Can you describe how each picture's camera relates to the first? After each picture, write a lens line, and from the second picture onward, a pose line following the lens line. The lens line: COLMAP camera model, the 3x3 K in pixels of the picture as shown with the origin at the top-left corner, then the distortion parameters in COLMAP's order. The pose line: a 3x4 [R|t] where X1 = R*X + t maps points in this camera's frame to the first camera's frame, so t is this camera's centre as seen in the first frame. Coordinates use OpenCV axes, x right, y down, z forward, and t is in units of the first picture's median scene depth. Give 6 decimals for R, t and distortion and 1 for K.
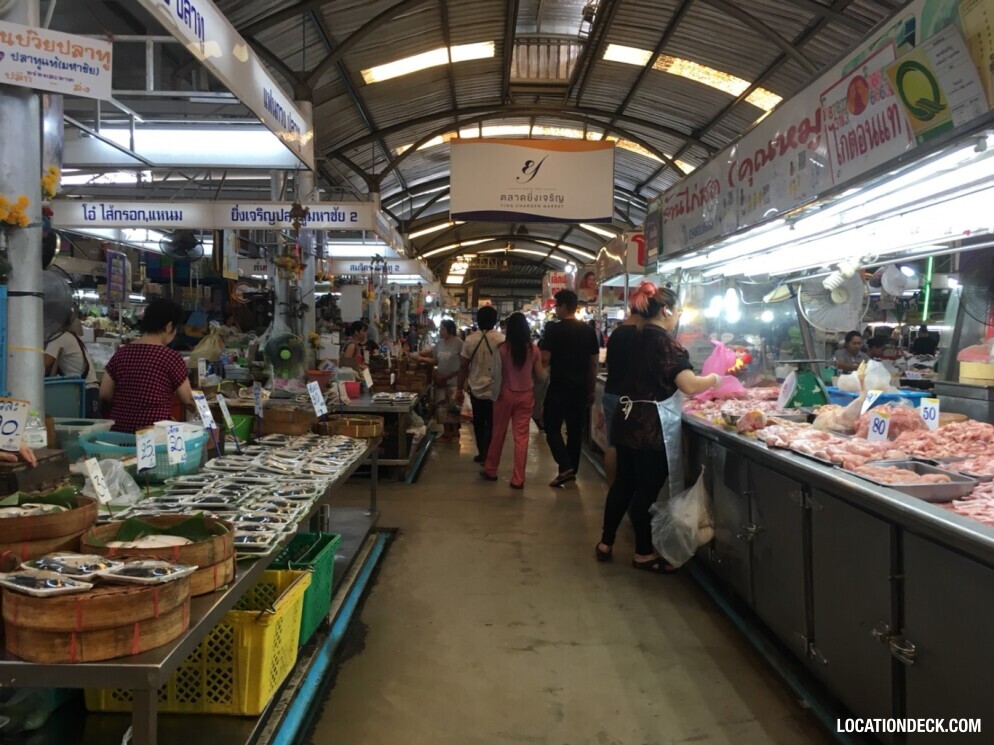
lens RADIAL K [[845.2, 0, 499.7], [0, 845.2, 369.3], [0, 0, 1]] dist [0.071997, -0.097884]
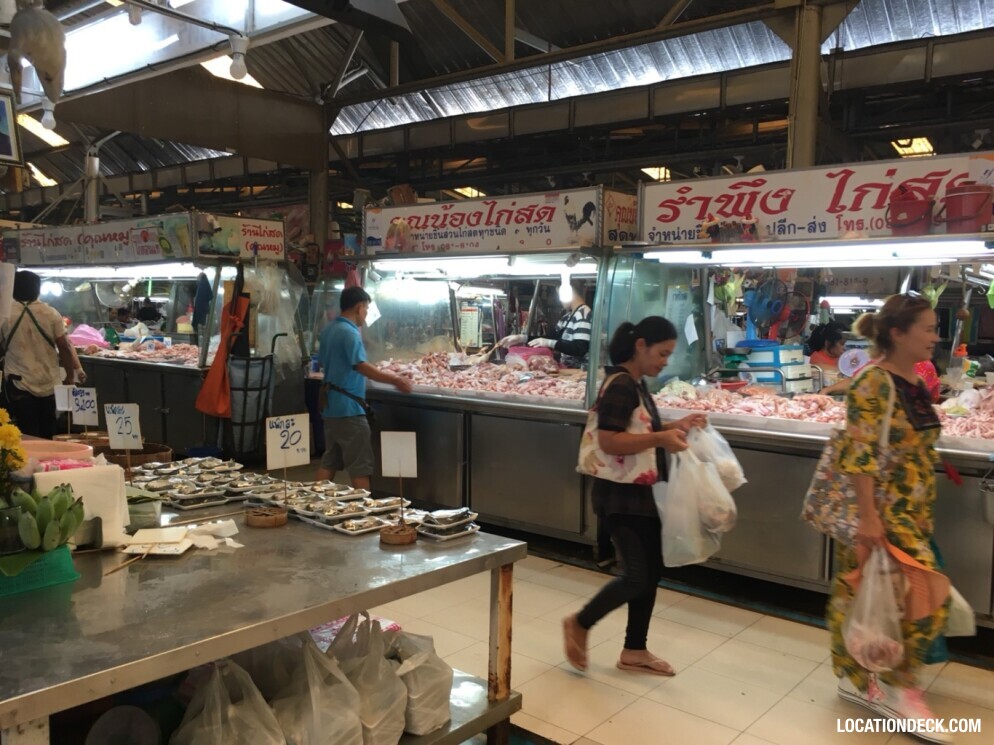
lens RADIAL K [[845.2, 0, 499.7], [0, 845.2, 369.3], [0, 0, 1]] dist [0.071997, -0.097884]
pose [[0.653790, -0.043157, 0.755445, -0.661989], [0.012847, 0.998861, 0.045945, 0.022299], [-0.756567, -0.020333, 0.653600, -1.207788]]
